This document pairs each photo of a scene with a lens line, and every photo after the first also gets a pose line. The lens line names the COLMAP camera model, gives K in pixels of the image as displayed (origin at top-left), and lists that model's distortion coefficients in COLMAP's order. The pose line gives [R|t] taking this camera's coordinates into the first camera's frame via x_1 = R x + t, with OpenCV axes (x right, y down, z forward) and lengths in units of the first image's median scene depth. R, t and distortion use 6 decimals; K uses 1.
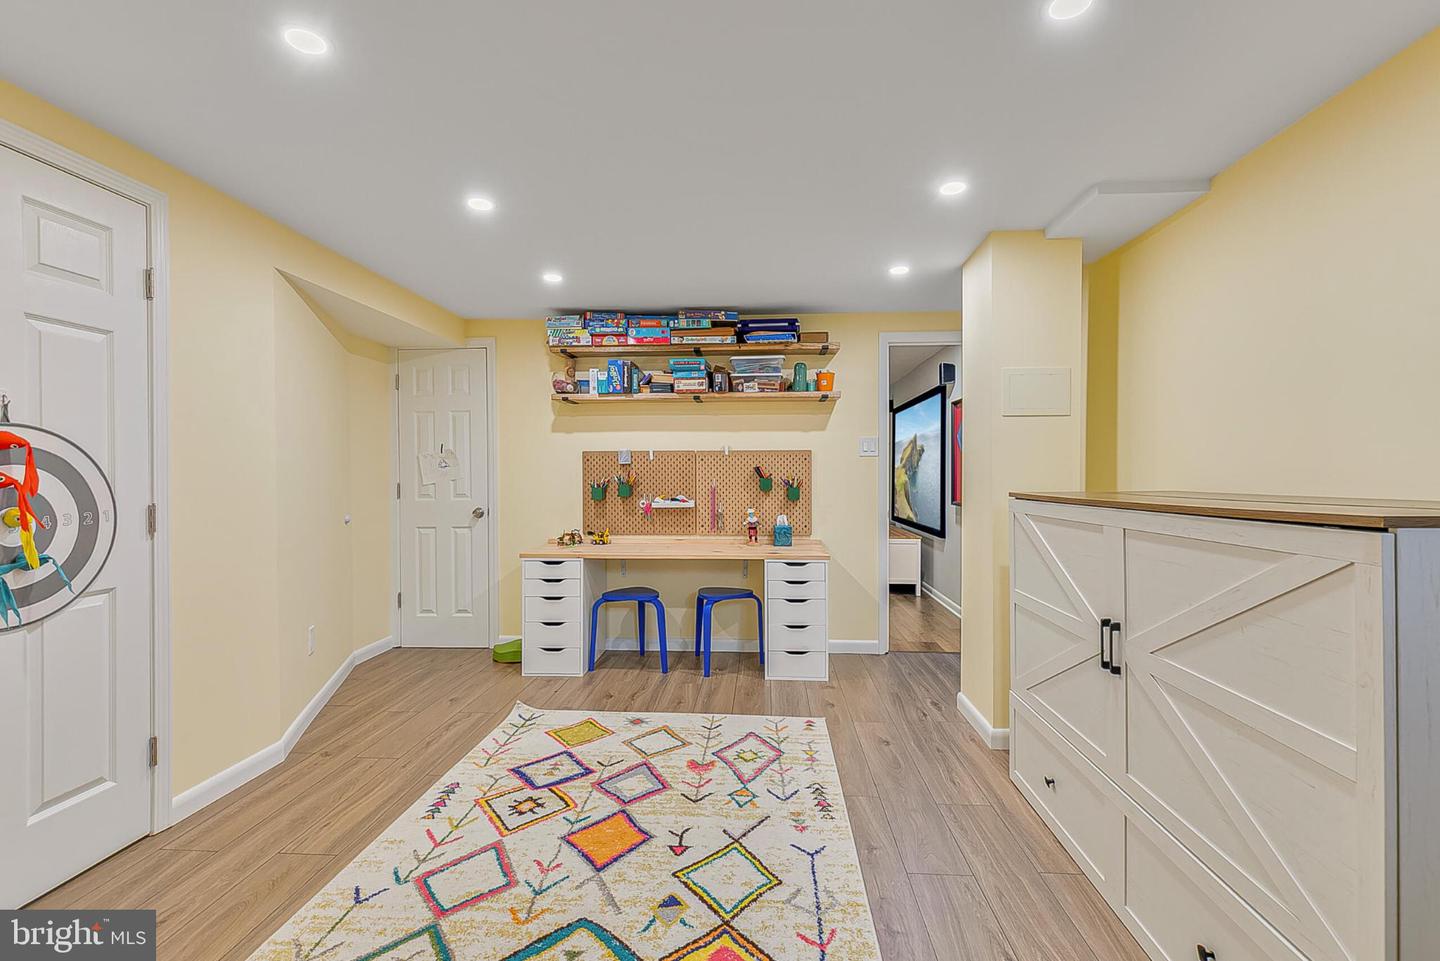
lens RADIAL K [[642.1, 0, 719.3], [0, 642.1, 480.4], [0, 0, 1]] dist [0.004124, -0.001088]
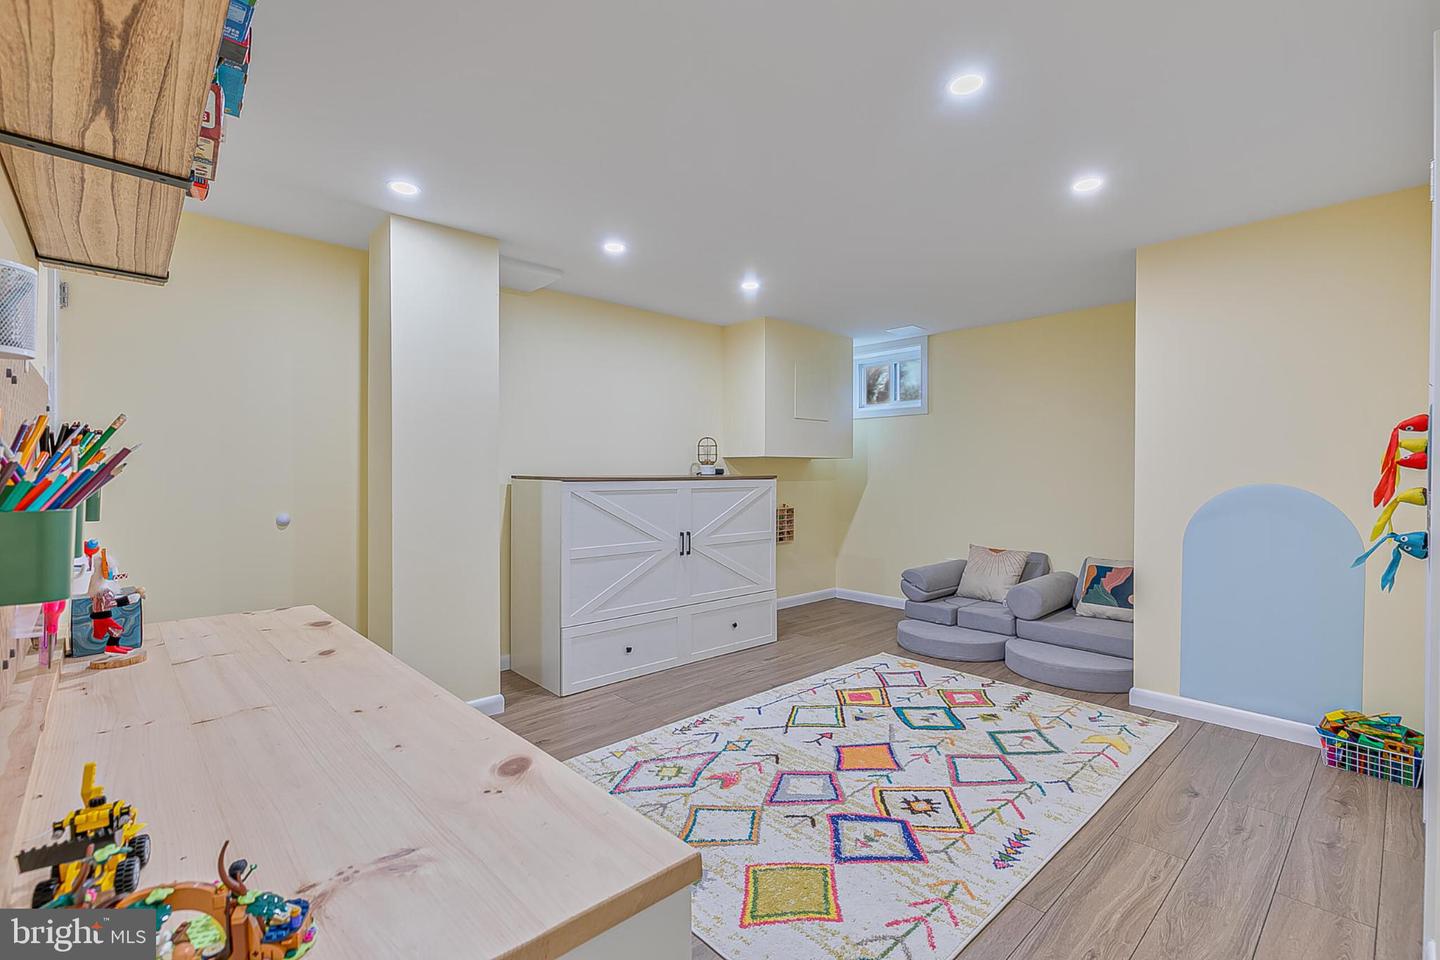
lens RADIAL K [[642.1, 0, 719.3], [0, 642.1, 479.9], [0, 0, 1]] dist [0.004124, -0.001088]
pose [[-0.723916, -0.007350, 0.689849, -0.727756], [0.005813, 0.999843, 0.016752, 0.005467], [-0.689864, 0.016137, -0.723759, 1.861624]]
